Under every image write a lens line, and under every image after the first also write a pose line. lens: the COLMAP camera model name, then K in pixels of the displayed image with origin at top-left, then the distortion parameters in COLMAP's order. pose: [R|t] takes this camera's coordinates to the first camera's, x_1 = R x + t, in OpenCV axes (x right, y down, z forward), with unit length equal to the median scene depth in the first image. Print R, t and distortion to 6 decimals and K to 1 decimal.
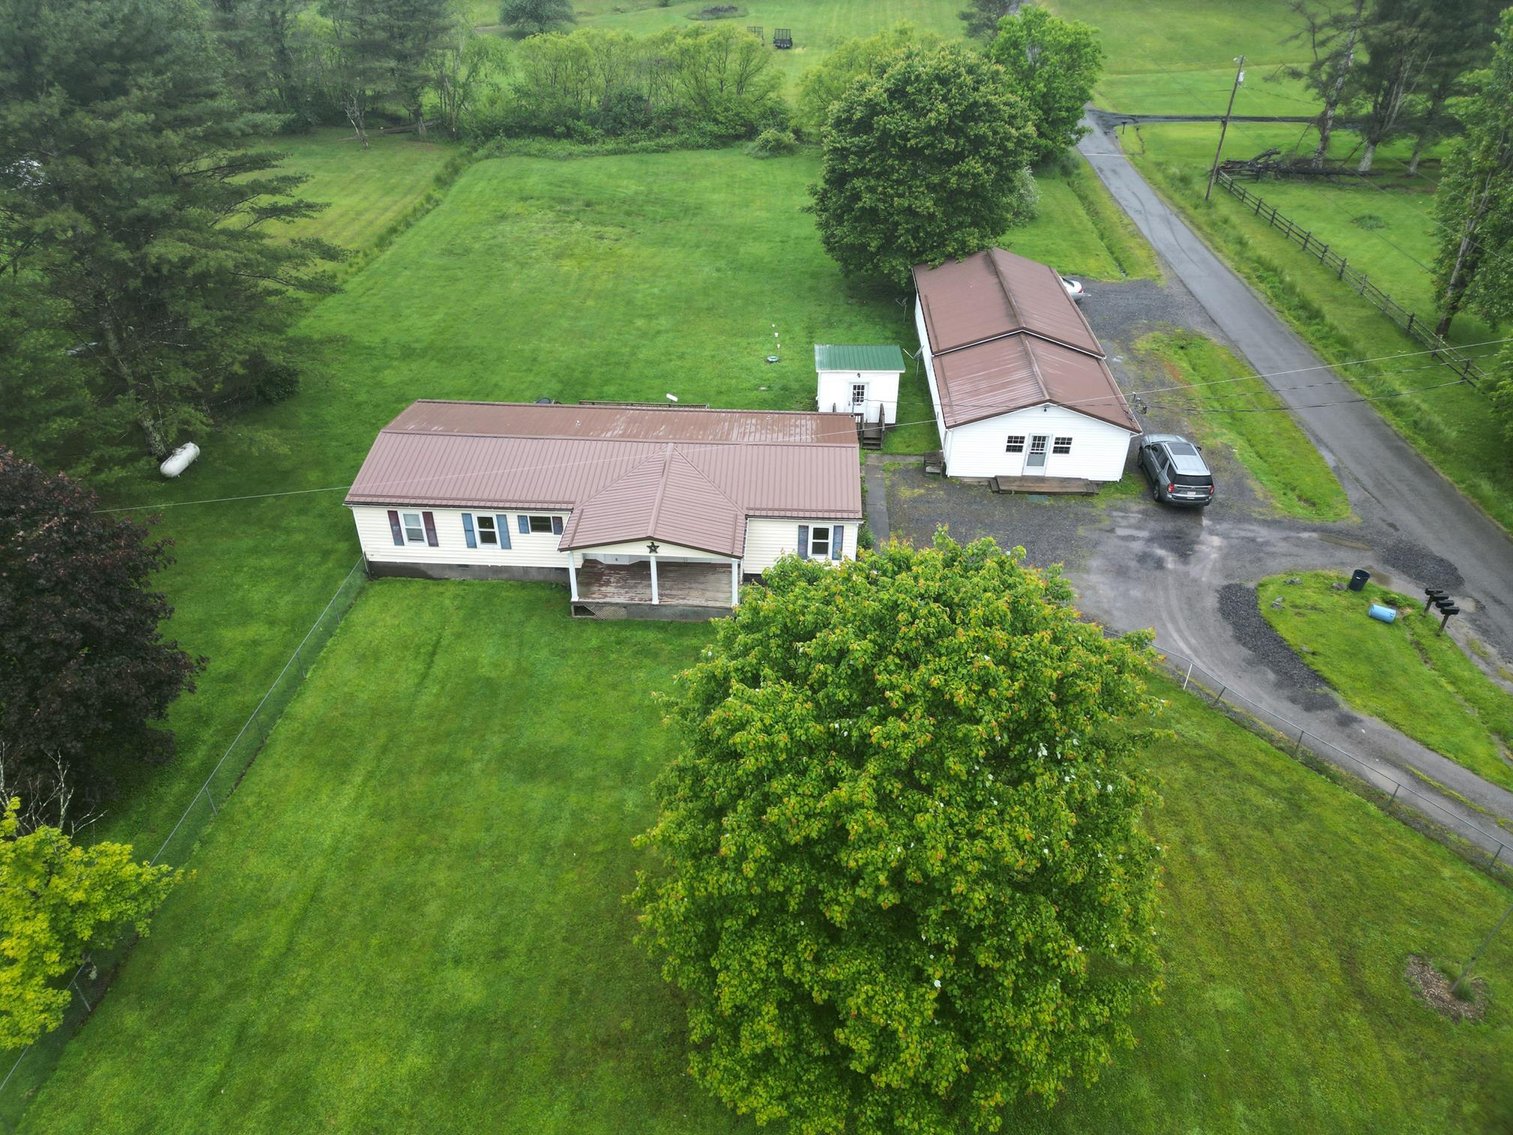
lens RADIAL K [[1084.9, 0, 750.7], [0, 1084.9, 578.0], [0, 0, 1]] dist [0.069799, -0.062139]
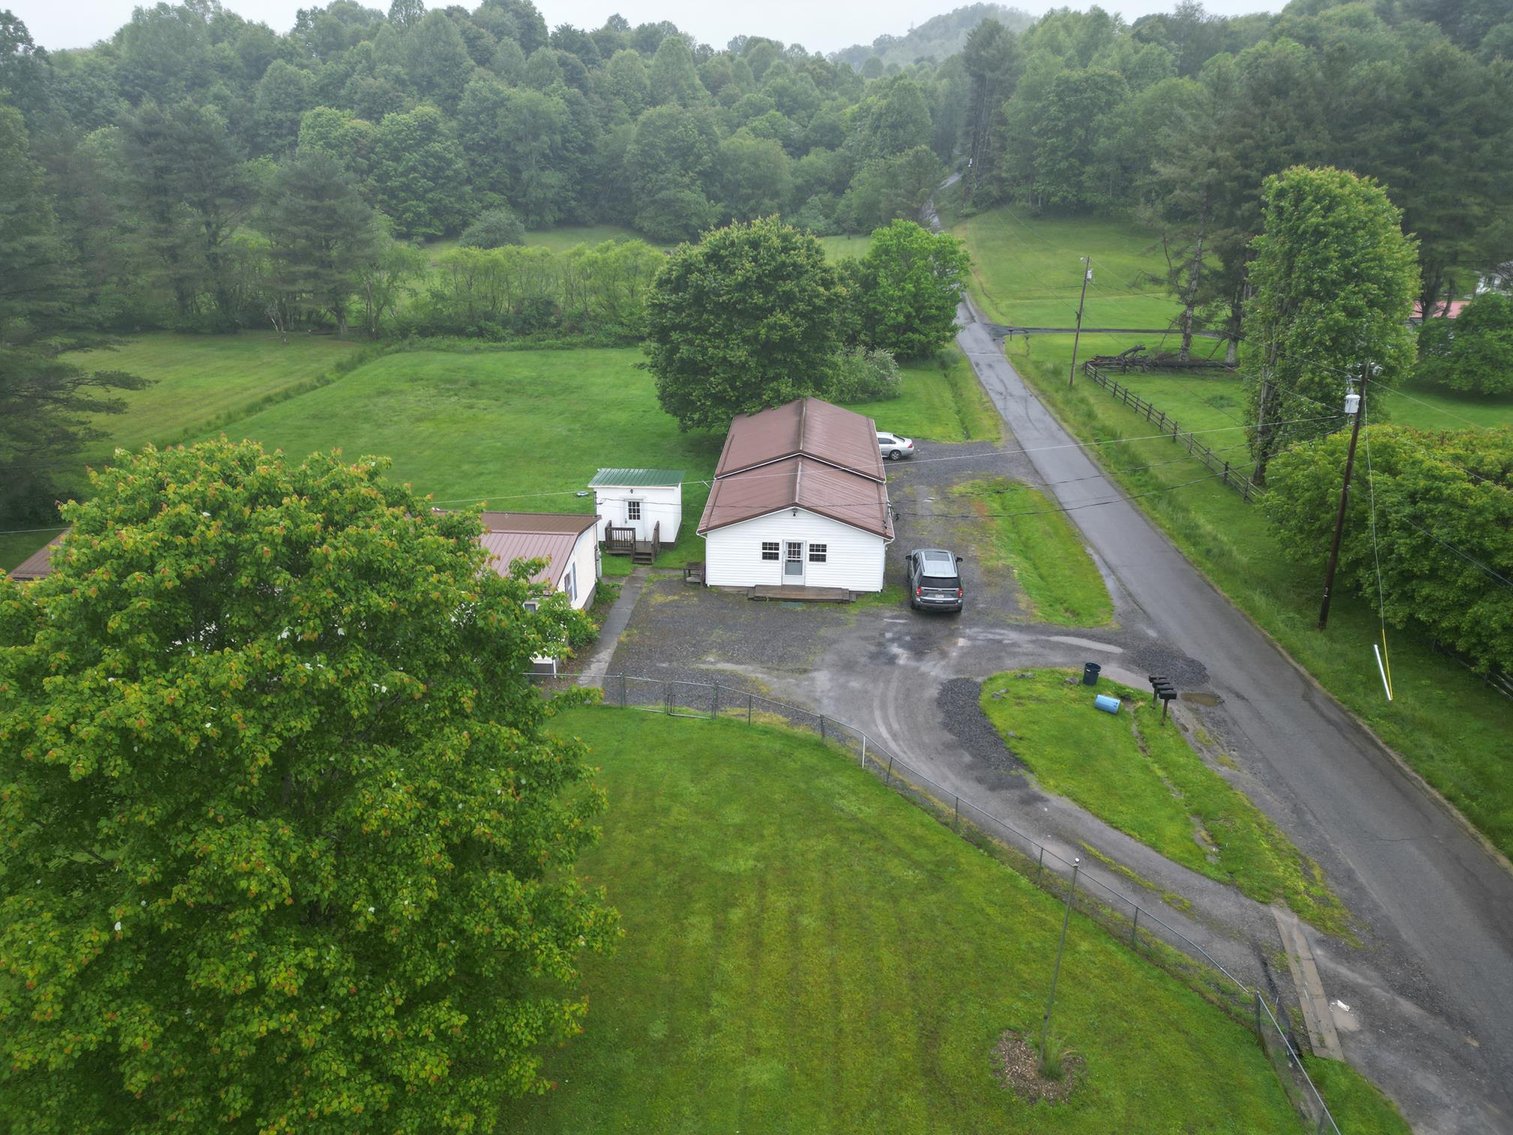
lens RADIAL K [[1084.9, 0, 758.9], [0, 1084.9, 565.6], [0, 0, 1]] dist [0.069799, -0.062139]
pose [[0.999891, 0.006995, -0.012971, 0.227475], [-0.009819, 0.972559, -0.232449, 0.105867], [0.010990, 0.232551, 0.972522, 0.059898]]
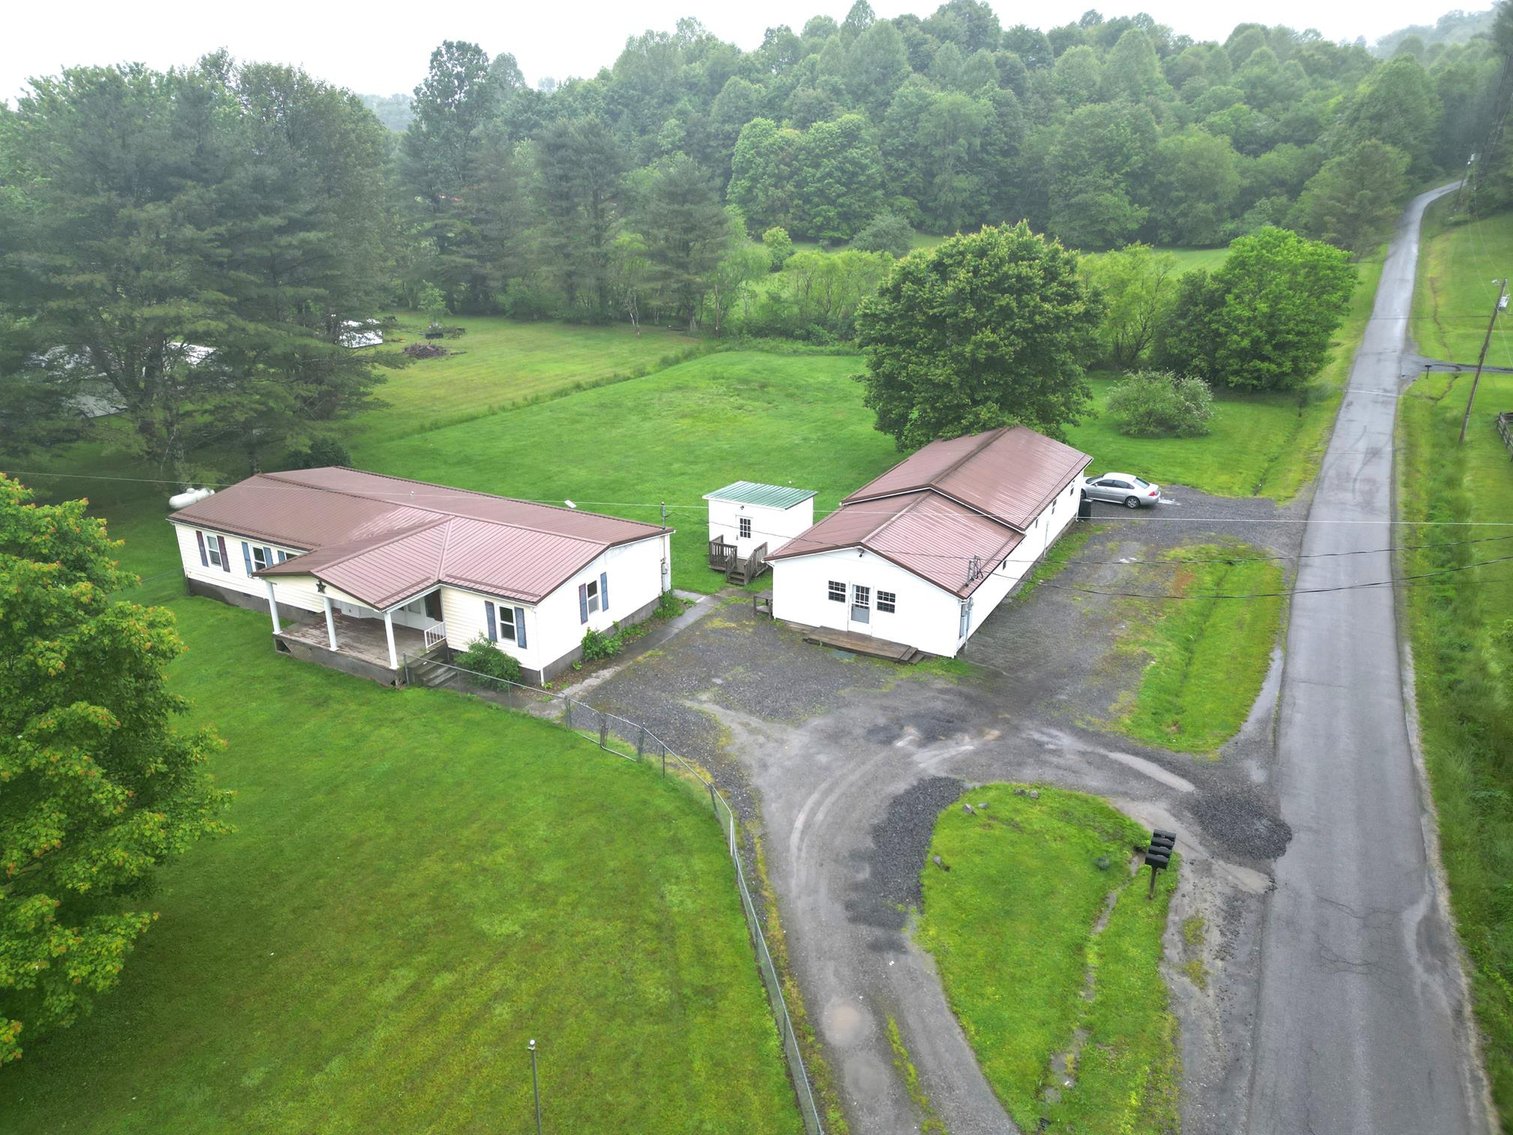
lens RADIAL K [[1084.9, 0, 746.4], [0, 1084.9, 562.1], [0, 0, 1]] dist [0.069799, -0.062139]
pose [[0.896229, 0.146911, -0.418557, 0.499306], [-0.242559, 0.952311, -0.185120, 0.030981], [0.371400, 0.267435, 0.889123, 0.179343]]
